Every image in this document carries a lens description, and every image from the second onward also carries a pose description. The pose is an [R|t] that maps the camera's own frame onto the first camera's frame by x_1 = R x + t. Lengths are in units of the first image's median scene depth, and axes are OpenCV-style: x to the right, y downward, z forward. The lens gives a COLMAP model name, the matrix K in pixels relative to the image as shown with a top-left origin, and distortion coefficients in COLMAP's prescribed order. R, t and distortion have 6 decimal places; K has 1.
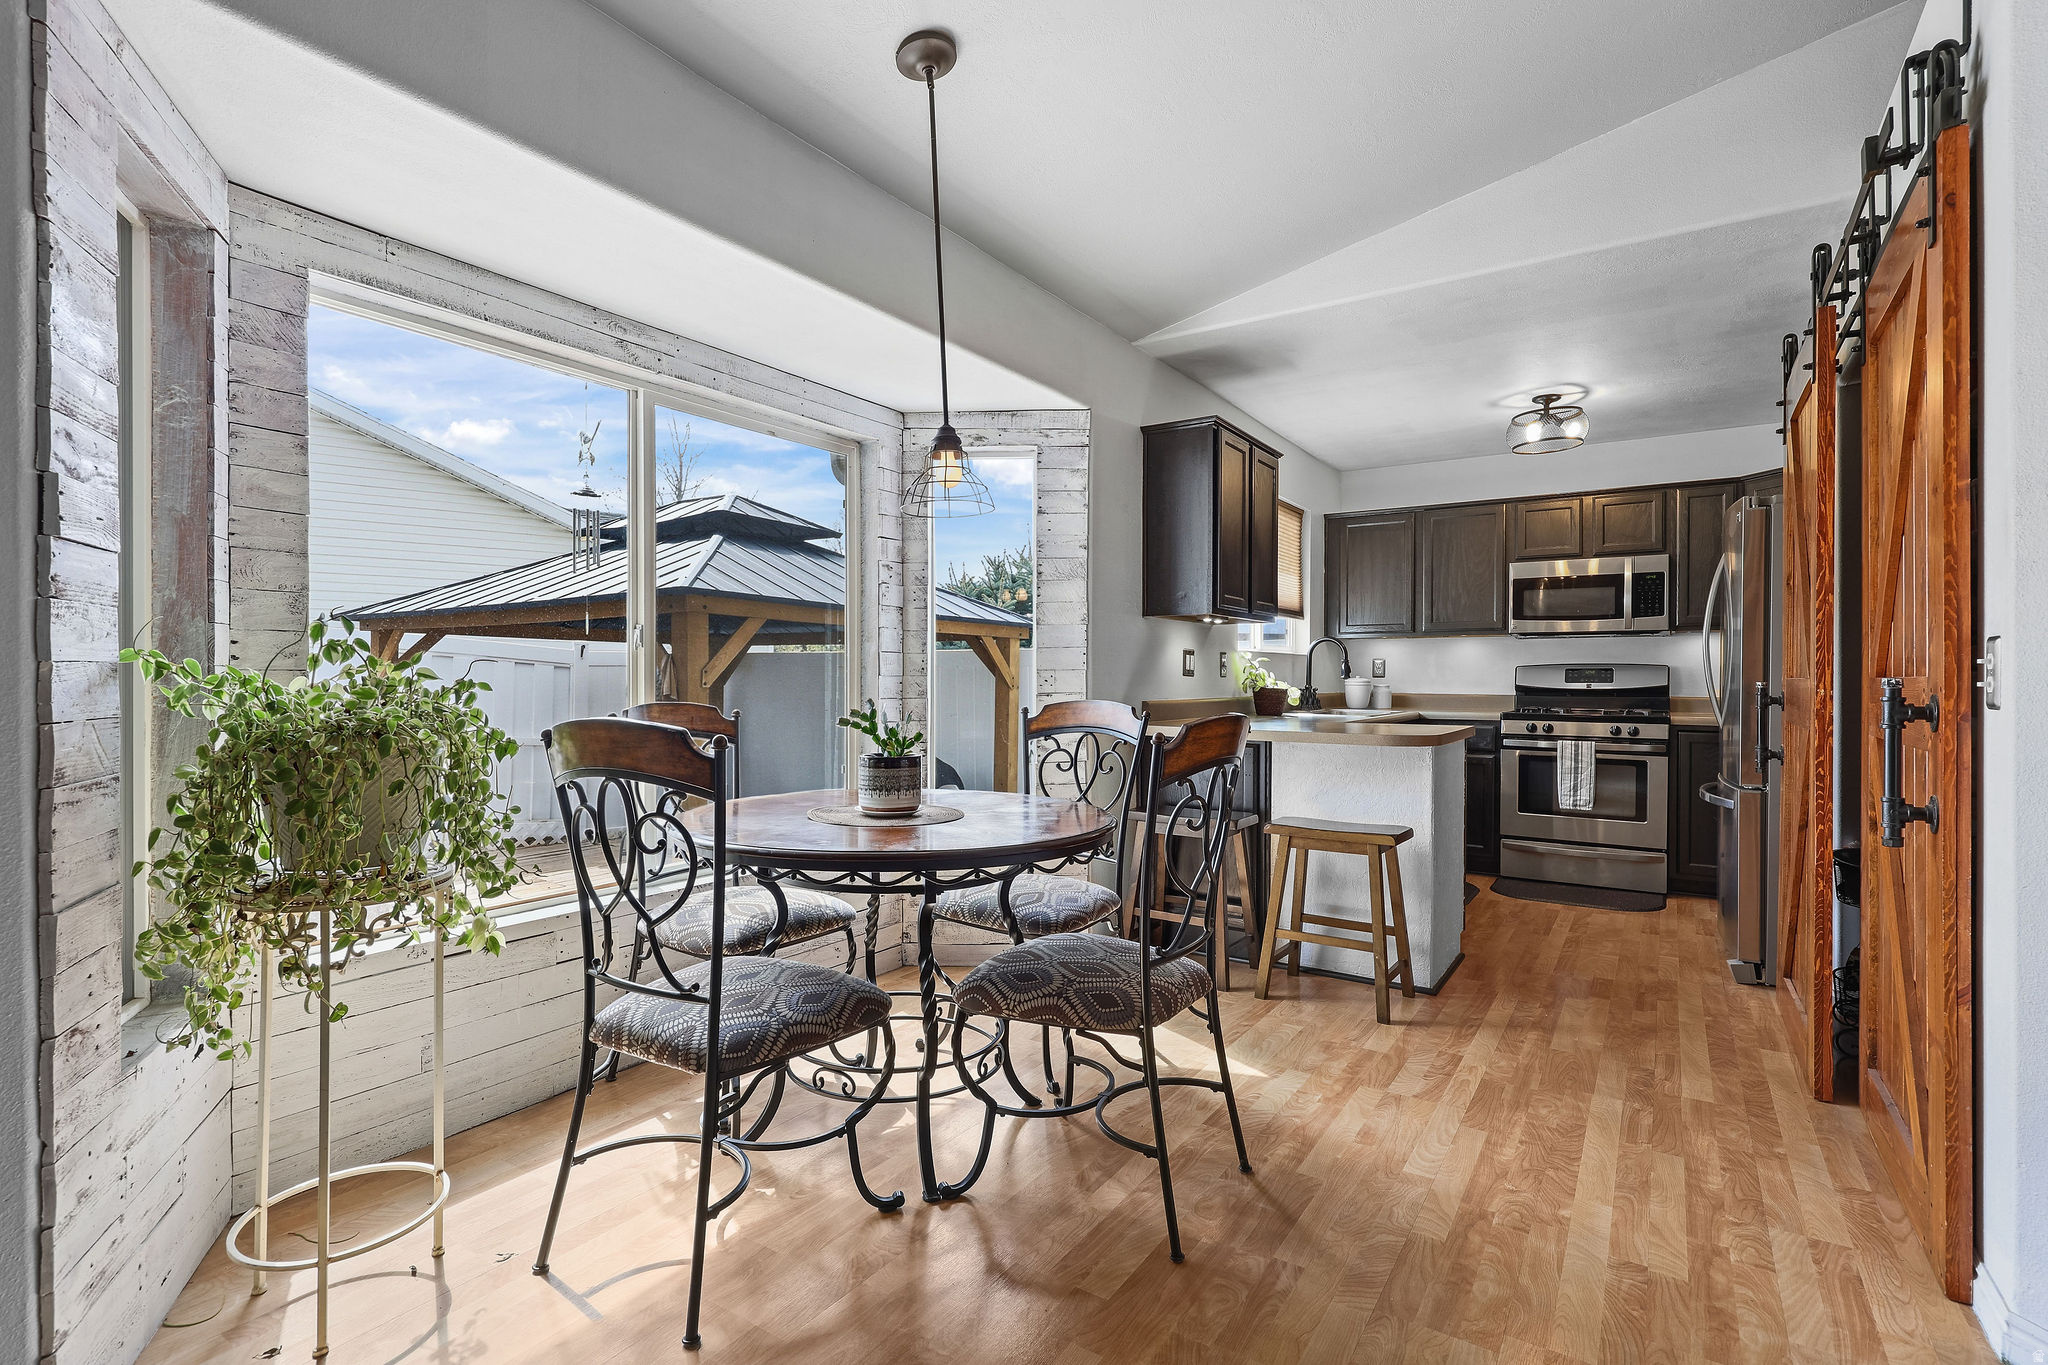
lens RADIAL K [[972.7, 0, 1016.3], [0, 972.7, 682.9], [0, 0, 1]] dist [0.000681, 0.001451]
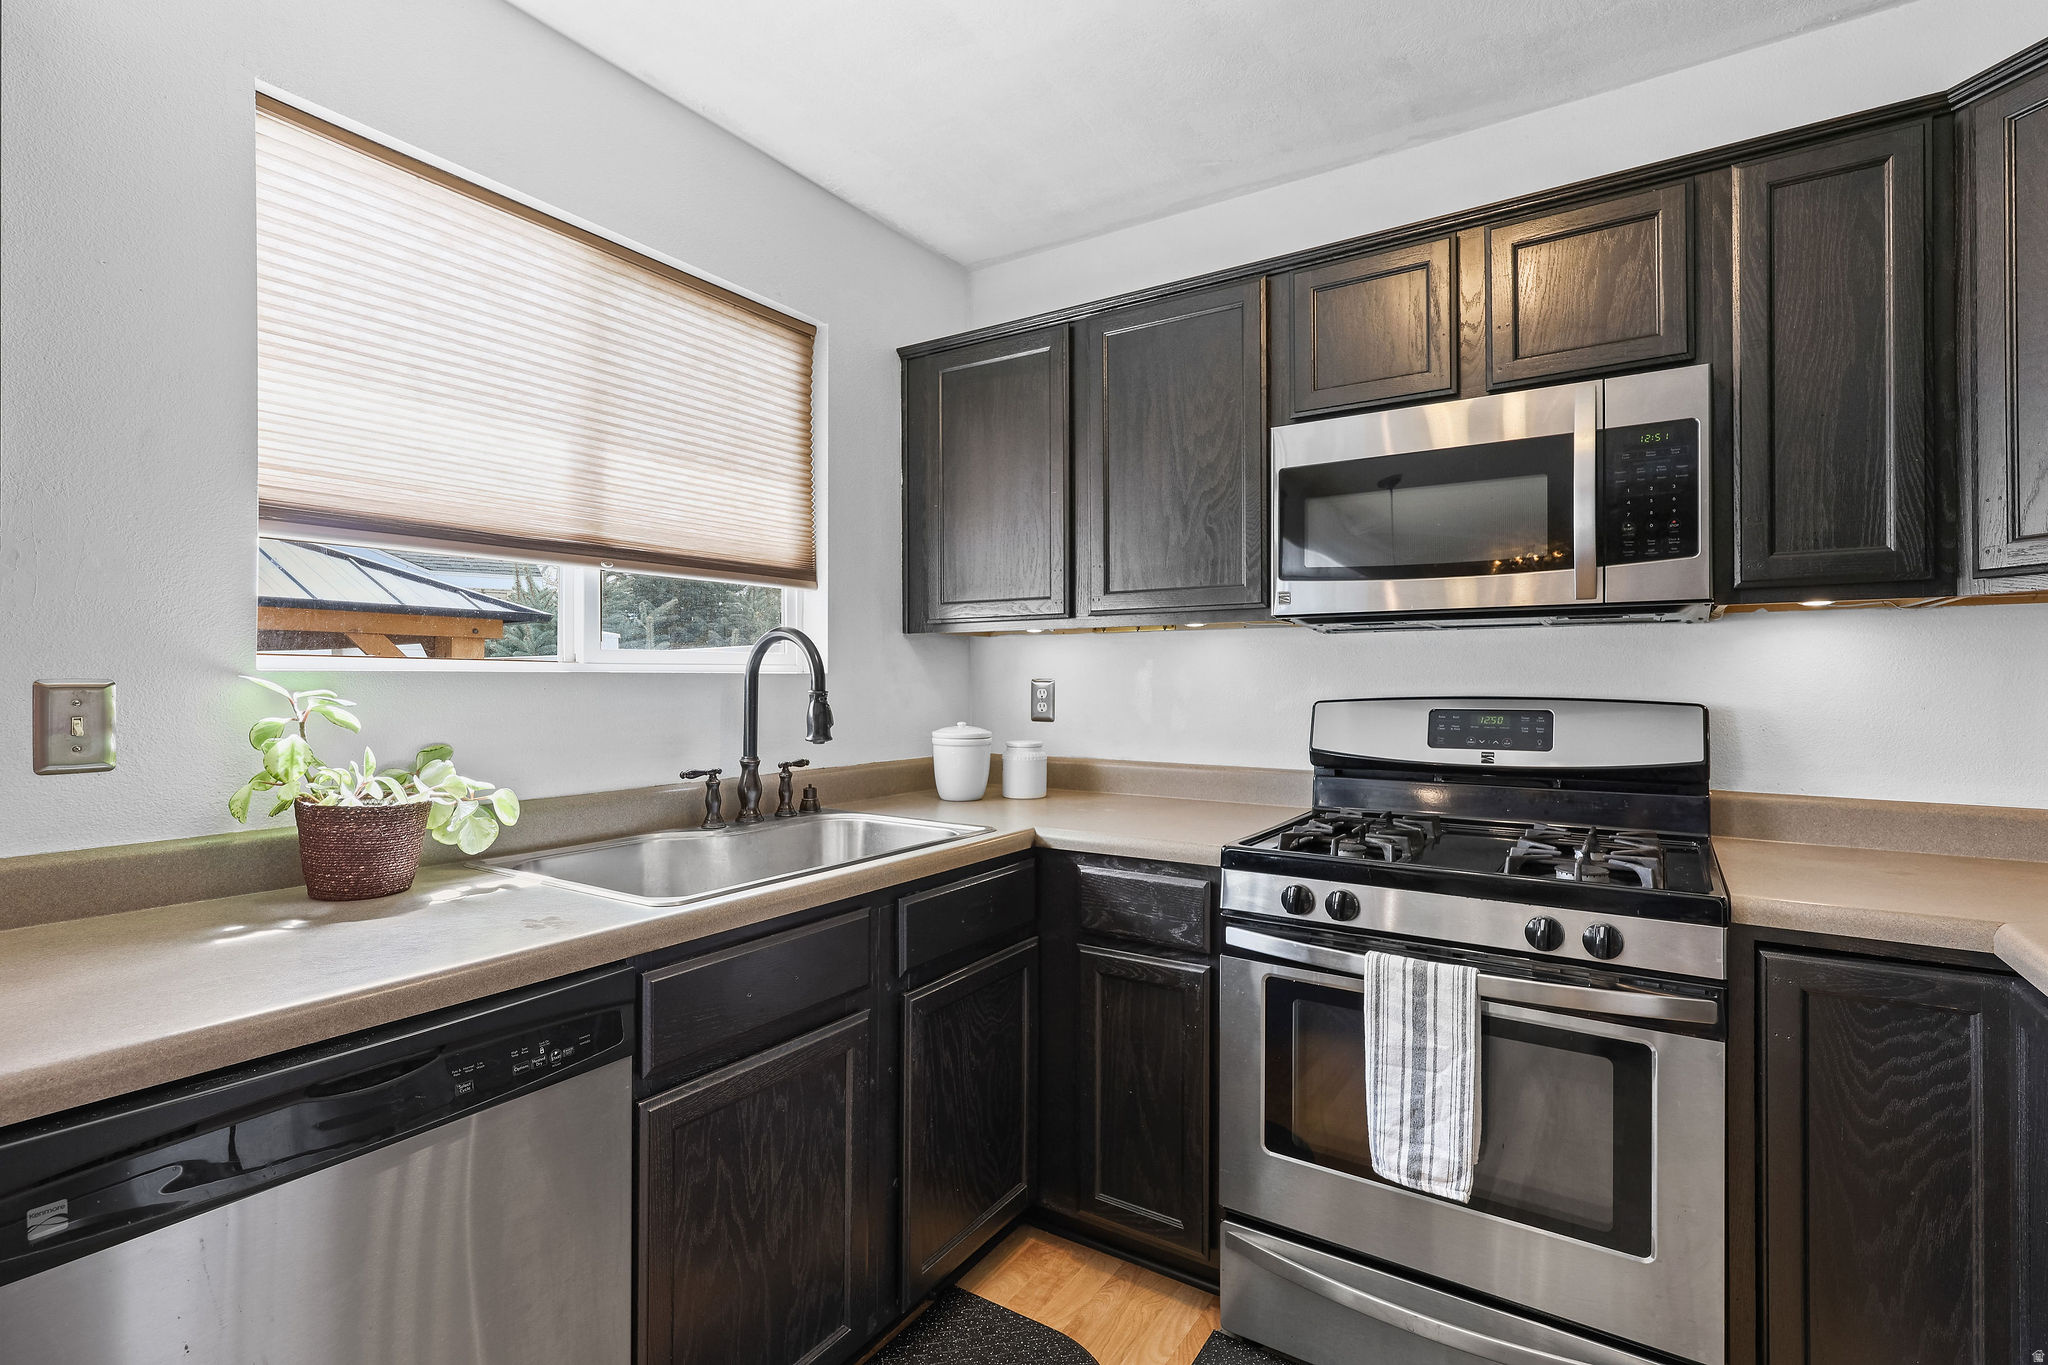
lens RADIAL K [[972.7, 0, 1009.0], [0, 972.7, 674.5], [0, 0, 1]] dist [0.000681, 0.001451]
pose [[0.999983, -0.004742, 0.003244, 0.447554], [0.004777, 0.999929, -0.010896, -0.028001], [-0.003192, 0.010911, 0.999935, 0.695622]]
